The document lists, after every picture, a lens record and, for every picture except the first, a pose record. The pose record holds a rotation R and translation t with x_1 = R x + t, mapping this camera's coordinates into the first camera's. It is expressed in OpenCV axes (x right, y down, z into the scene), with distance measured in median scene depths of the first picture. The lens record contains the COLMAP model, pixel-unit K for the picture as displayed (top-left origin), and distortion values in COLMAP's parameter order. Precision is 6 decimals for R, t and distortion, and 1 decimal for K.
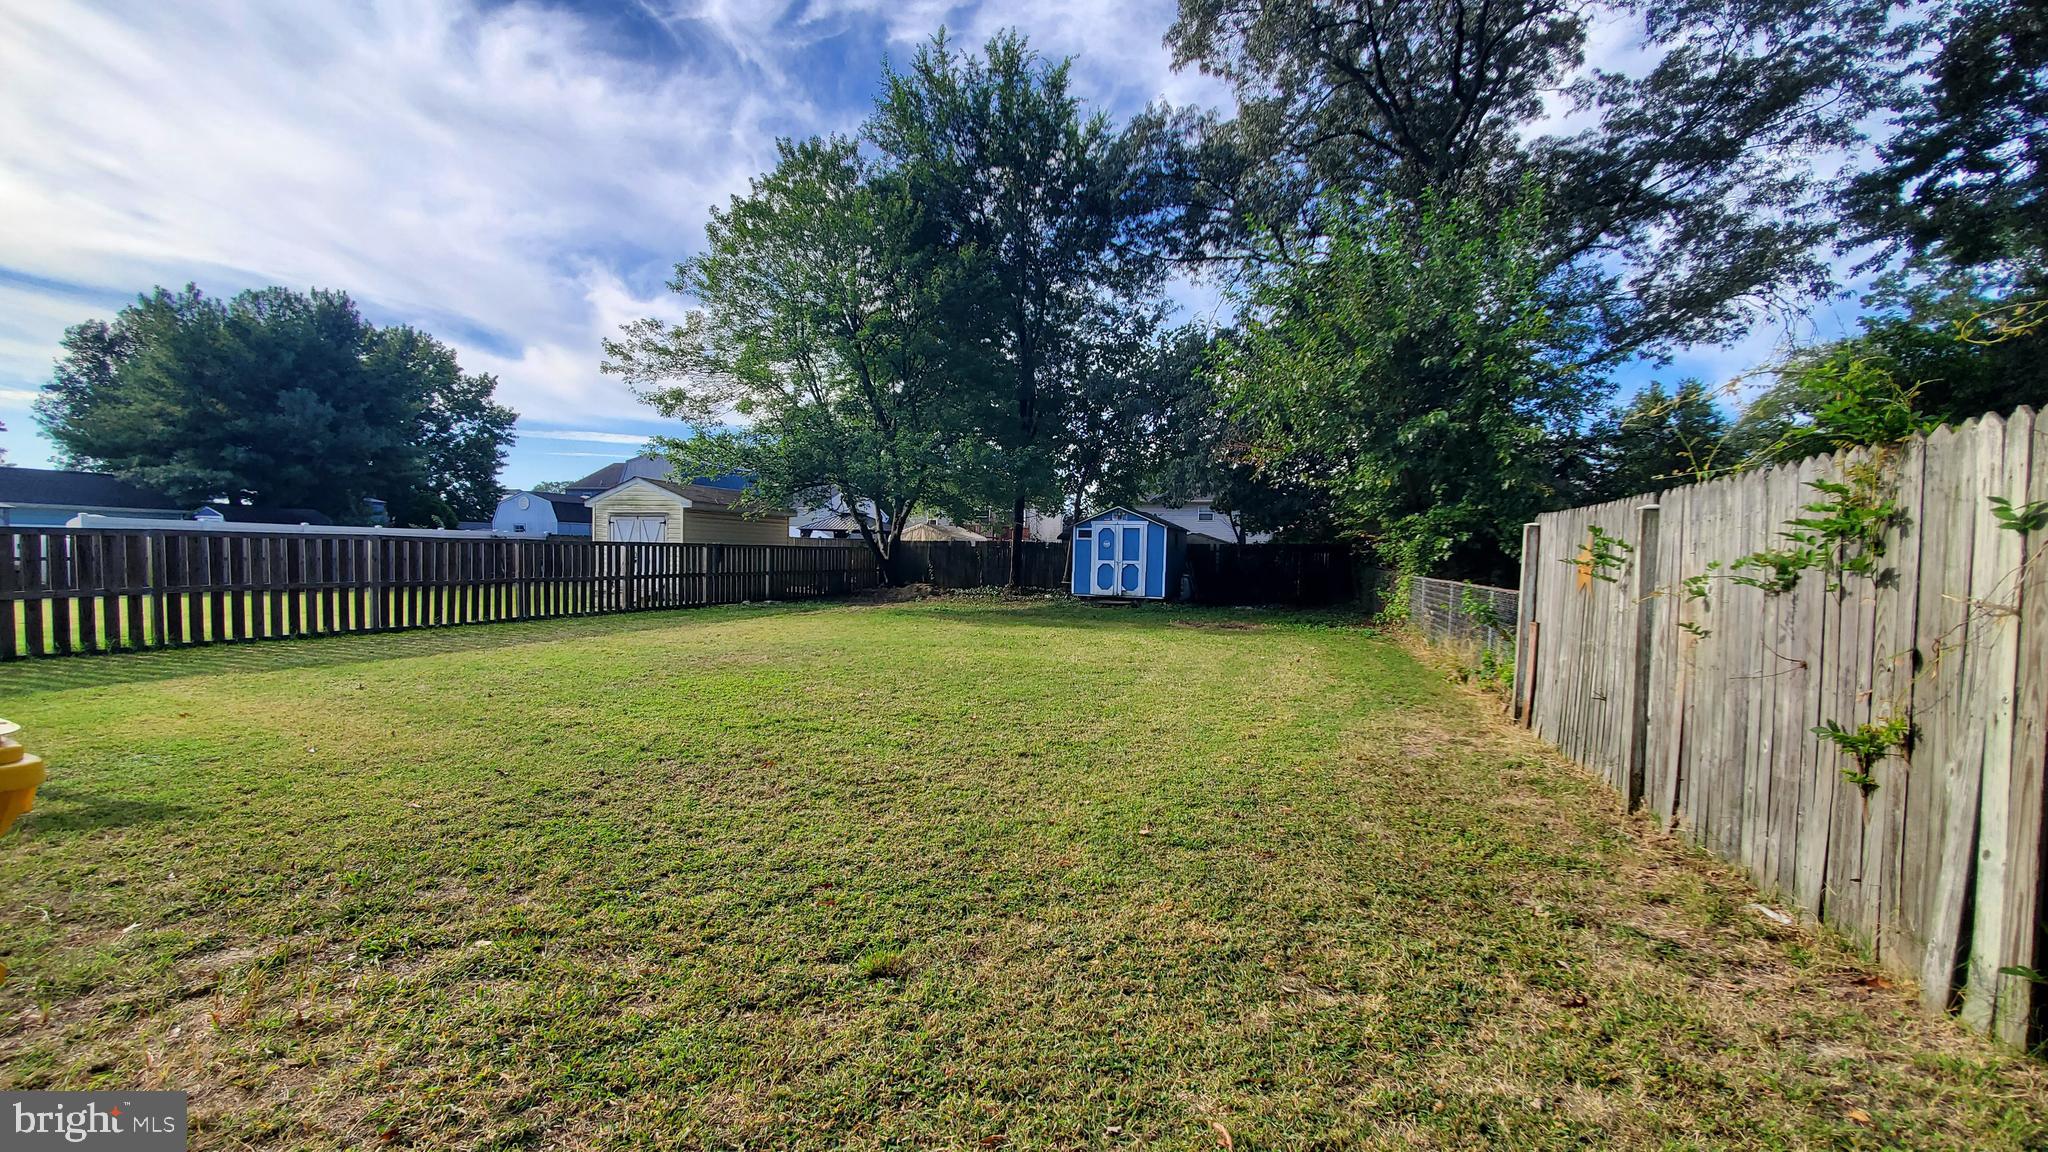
lens RADIAL K [[814.3, 0, 1014.4], [0, 814.3, 580.8], [0, 0, 1]] dist [-0.000092, -0.000585]
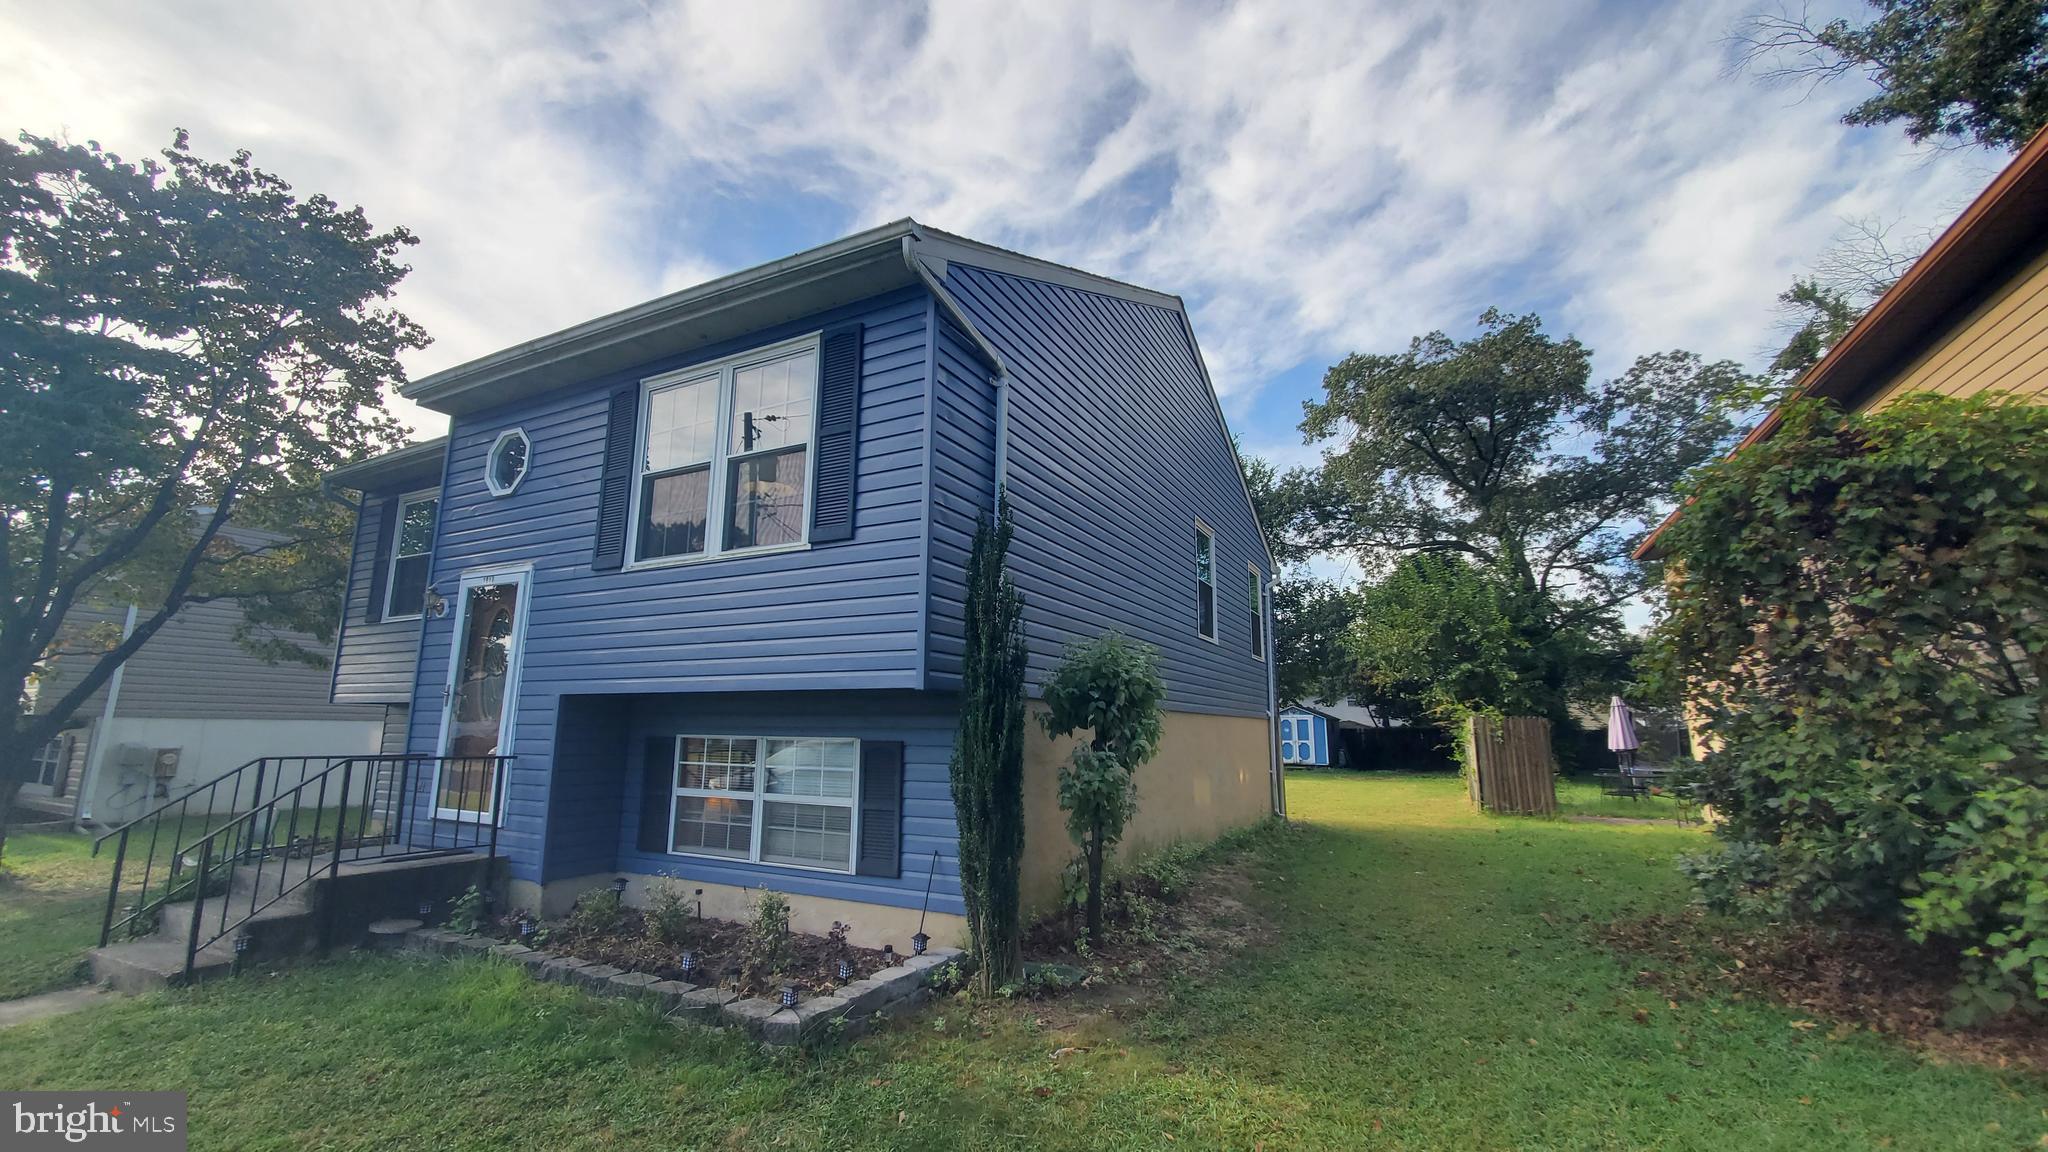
lens RADIAL K [[820.5, 0, 1009.6], [0, 820.5, 573.6], [0, 0, 1]] dist [0.001218, -0.000513]
pose [[0.987257, -0.038119, -0.154504, -0.162448], [0.001654, 0.973293, -0.229561, 0.024596], [0.159128, 0.226380, 0.960953, -0.697771]]
